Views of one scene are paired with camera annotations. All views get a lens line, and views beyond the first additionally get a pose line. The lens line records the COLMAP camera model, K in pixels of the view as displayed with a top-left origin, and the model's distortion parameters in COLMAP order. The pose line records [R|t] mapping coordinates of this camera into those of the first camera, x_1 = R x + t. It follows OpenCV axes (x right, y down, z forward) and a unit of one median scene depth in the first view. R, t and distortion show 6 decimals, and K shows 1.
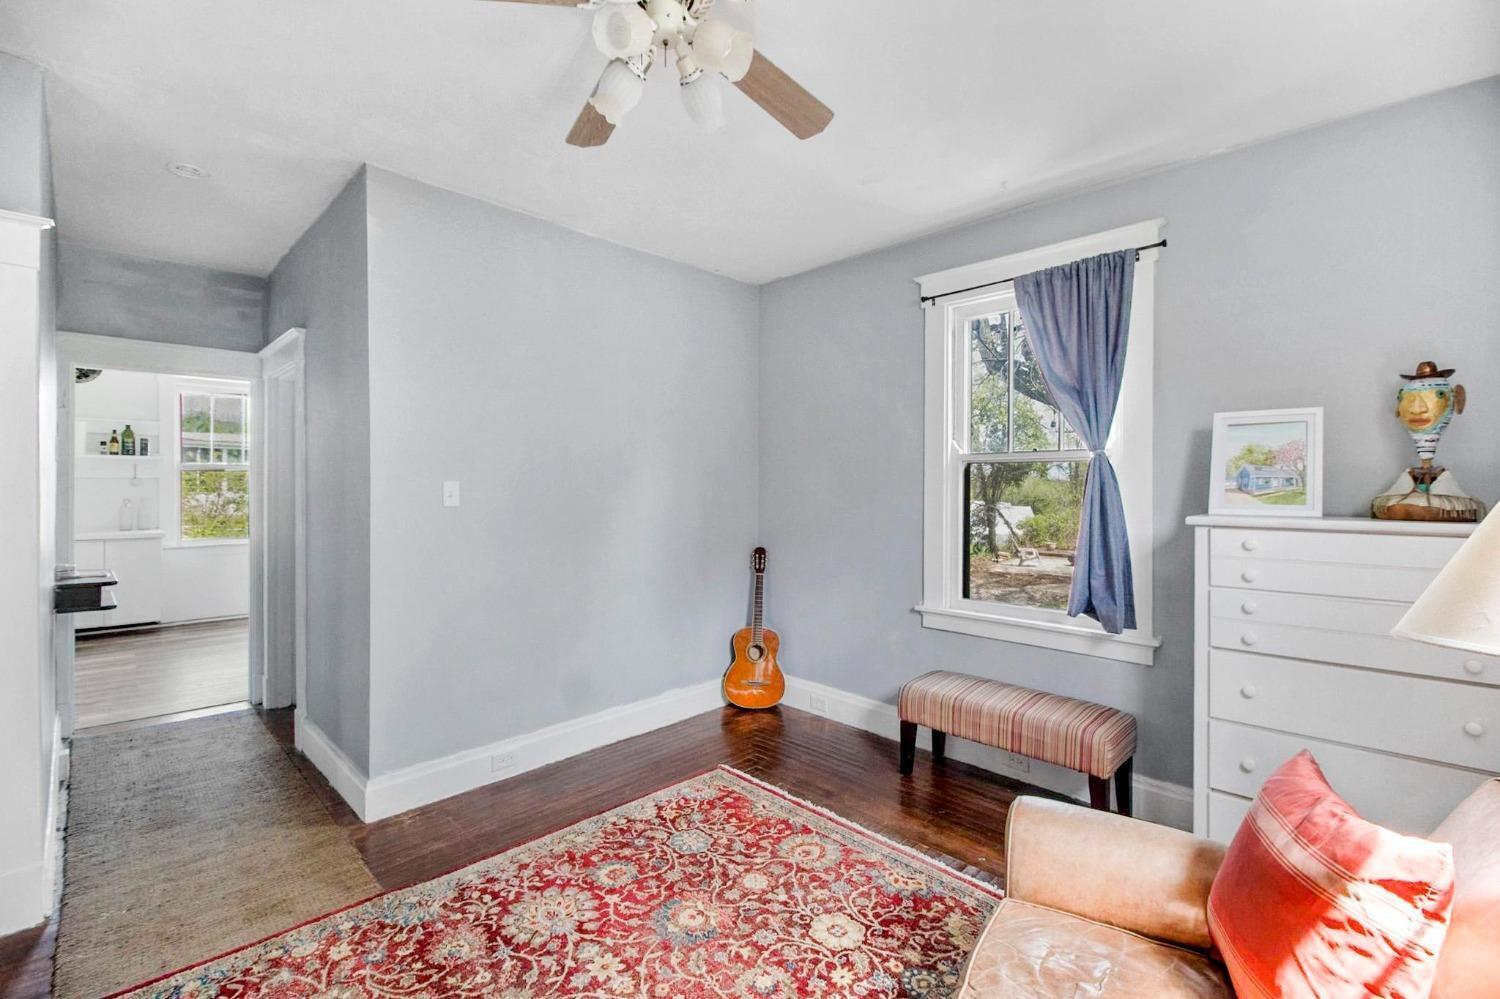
lens RADIAL K [[667.2, 0, 755.5], [0, 667.2, 490.8], [0, 0, 1]] dist [0.017670, -0.000183]
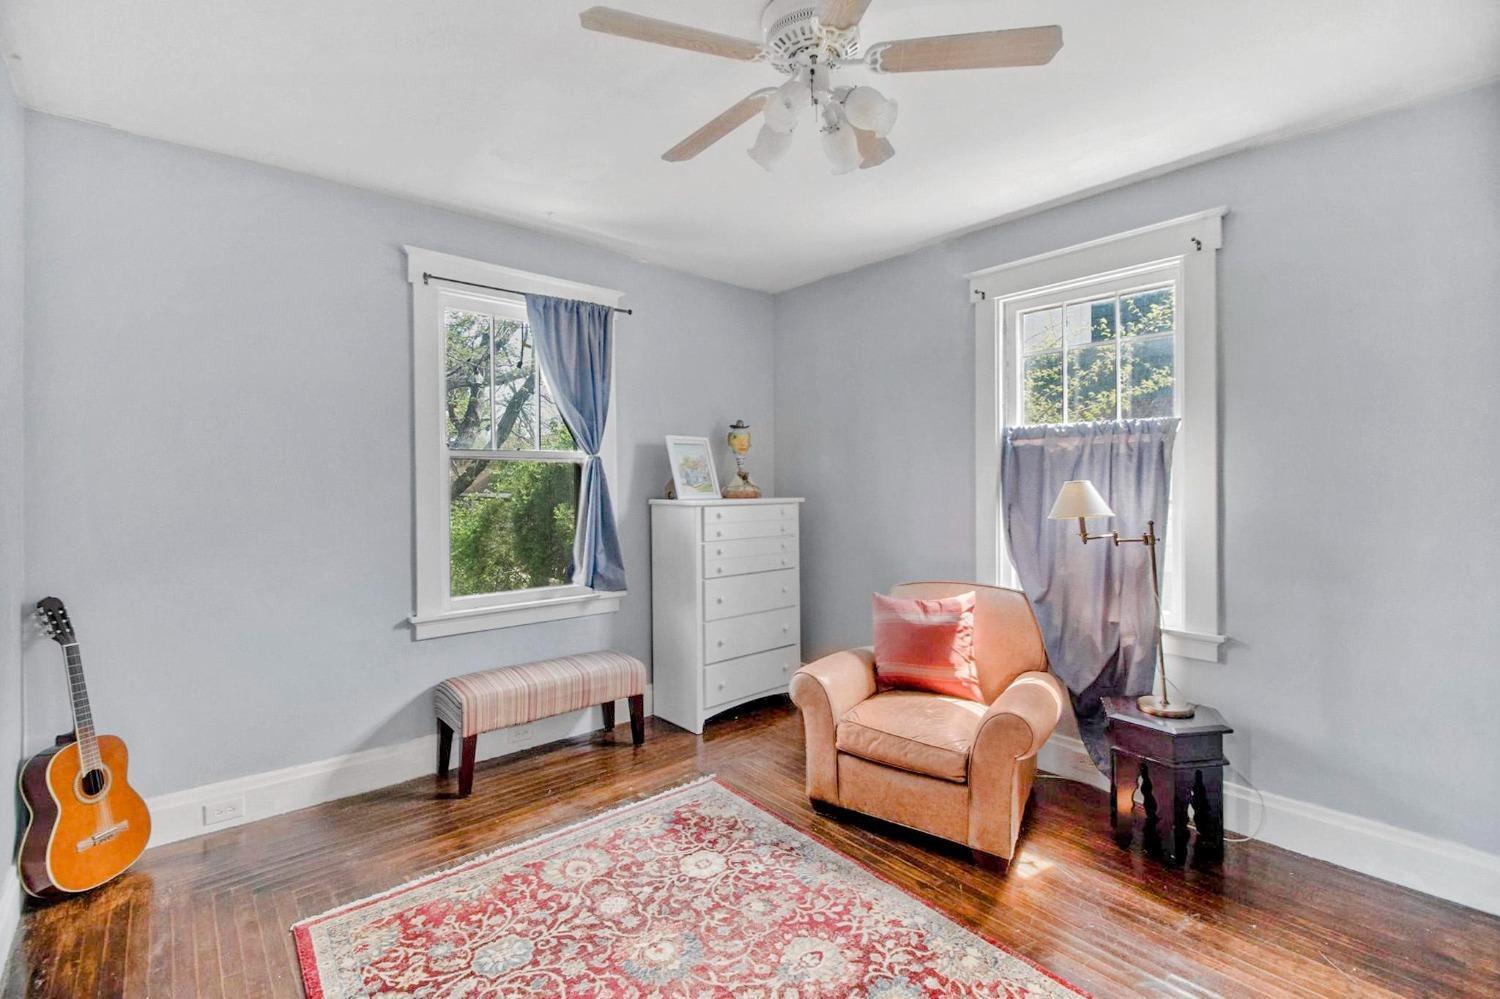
lens RADIAL K [[677.0, 0, 751.2], [0, 677.0, 482.7], [0, 0, 1]] dist [0.000259, -0.000324]
pose [[0.072193, -0.006328, 0.997371, -0.885393], [0.008820, 0.999945, 0.005706, -0.011882], [-0.997352, 0.008384, 0.072245, 0.702643]]
